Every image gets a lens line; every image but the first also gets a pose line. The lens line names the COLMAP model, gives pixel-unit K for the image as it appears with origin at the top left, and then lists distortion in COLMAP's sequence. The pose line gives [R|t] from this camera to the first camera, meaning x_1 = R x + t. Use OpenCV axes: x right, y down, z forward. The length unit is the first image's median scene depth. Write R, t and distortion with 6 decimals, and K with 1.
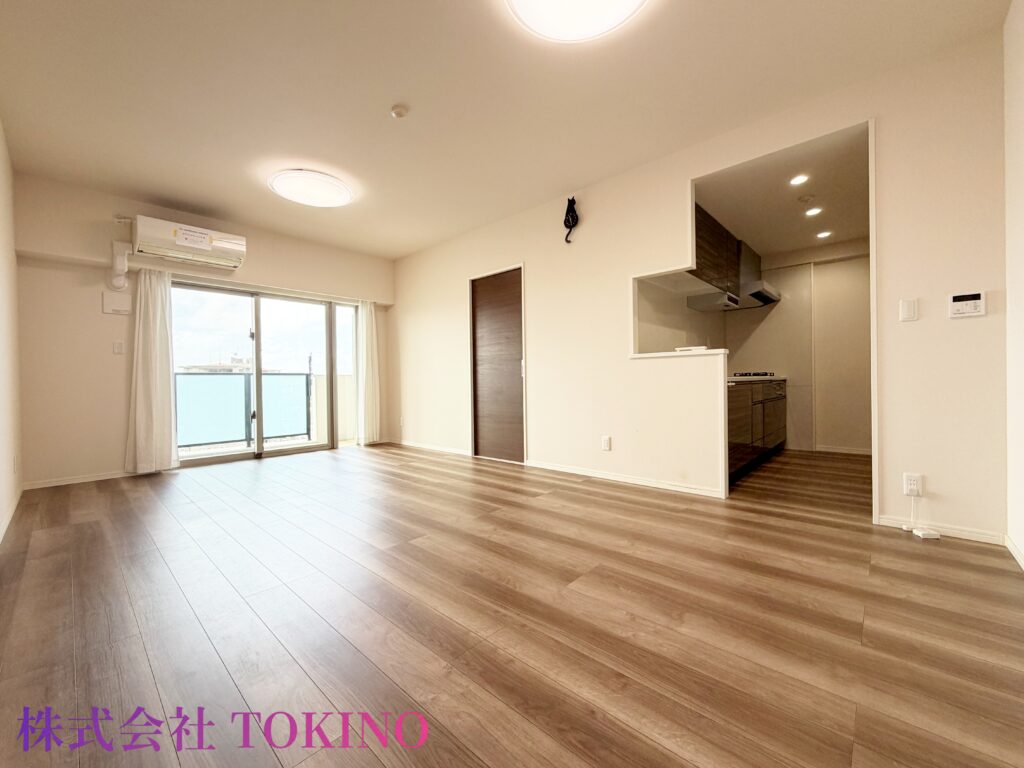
lens RADIAL K [[410.7, 0, 512.1], [0, 410.7, 379.7], [0, 0, 1]] dist [-0.003103, -0.000091]
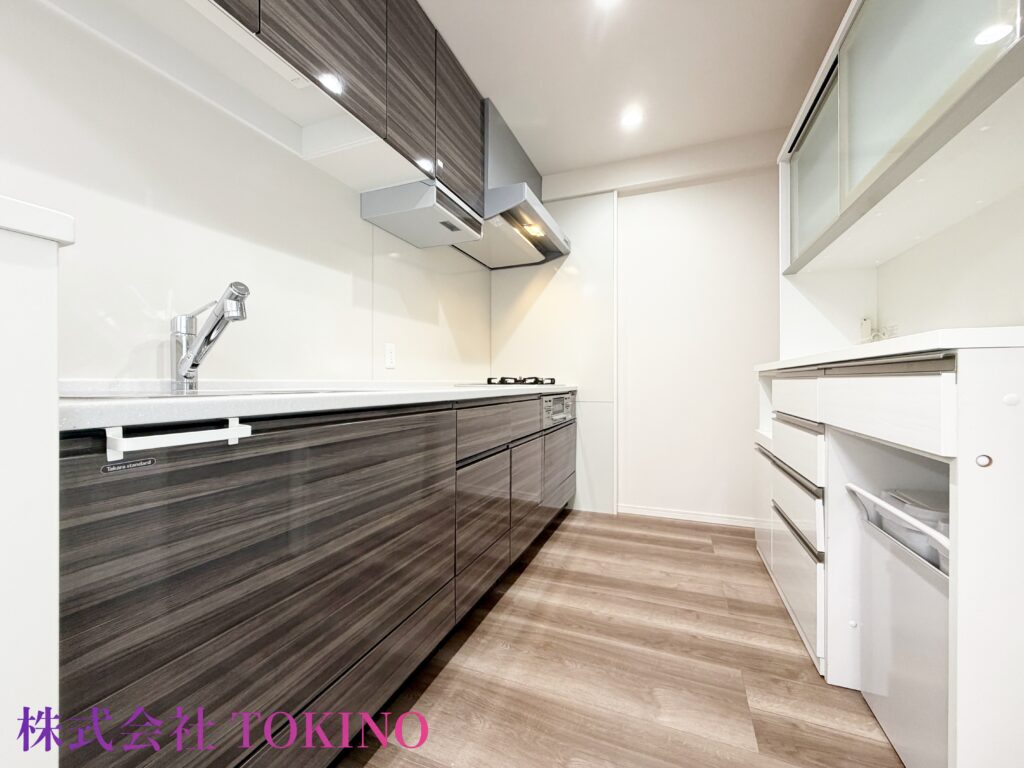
lens RADIAL K [[410.7, 0, 510.0], [0, 410.7, 385.6], [0, 0, 1]] dist [-0.003103, -0.000091]
pose [[0.936206, 0.004594, 0.351422, 0.396610], [-0.005074, 0.999987, 0.000447, -0.007465], [-0.351416, -0.002202, 0.936217, 0.516729]]
